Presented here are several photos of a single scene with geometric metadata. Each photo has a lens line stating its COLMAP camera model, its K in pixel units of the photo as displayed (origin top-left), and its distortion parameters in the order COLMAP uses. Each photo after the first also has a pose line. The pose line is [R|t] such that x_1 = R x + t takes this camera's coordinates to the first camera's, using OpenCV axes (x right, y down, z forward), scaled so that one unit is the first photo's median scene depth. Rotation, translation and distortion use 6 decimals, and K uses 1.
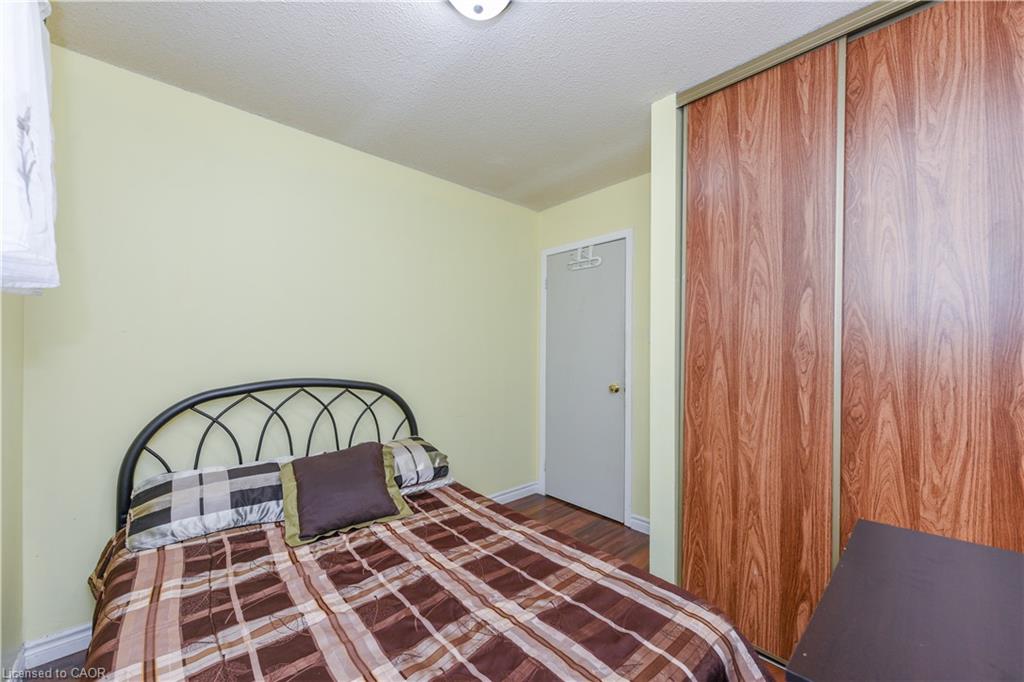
lens RADIAL K [[398.1, 0, 513.6], [0, 398.1, 343.3], [0, 0, 1]] dist [0.005799, -0.001437]
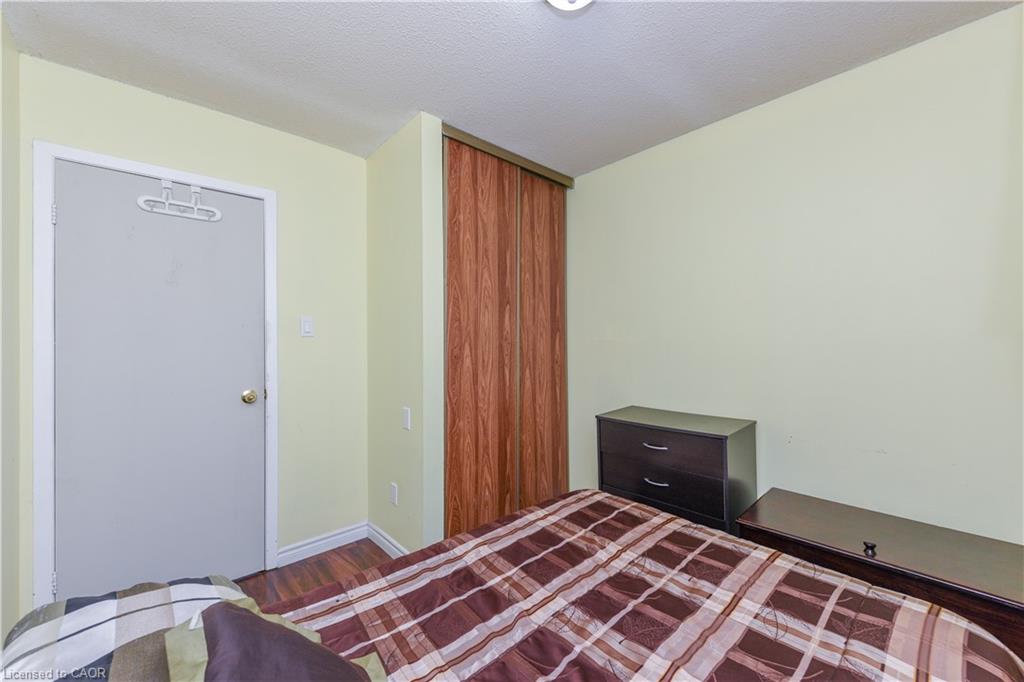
lens RADIAL K [[398.1, 0, 513.5], [0, 398.1, 343.2], [0, 0, 1]] dist [0.005799, -0.001437]
pose [[0.008509, -0.005555, 0.999948, -0.842342], [-0.002977, 0.999980, 0.005580, 0.012387], [-0.999959, -0.003025, 0.008492, 0.879218]]
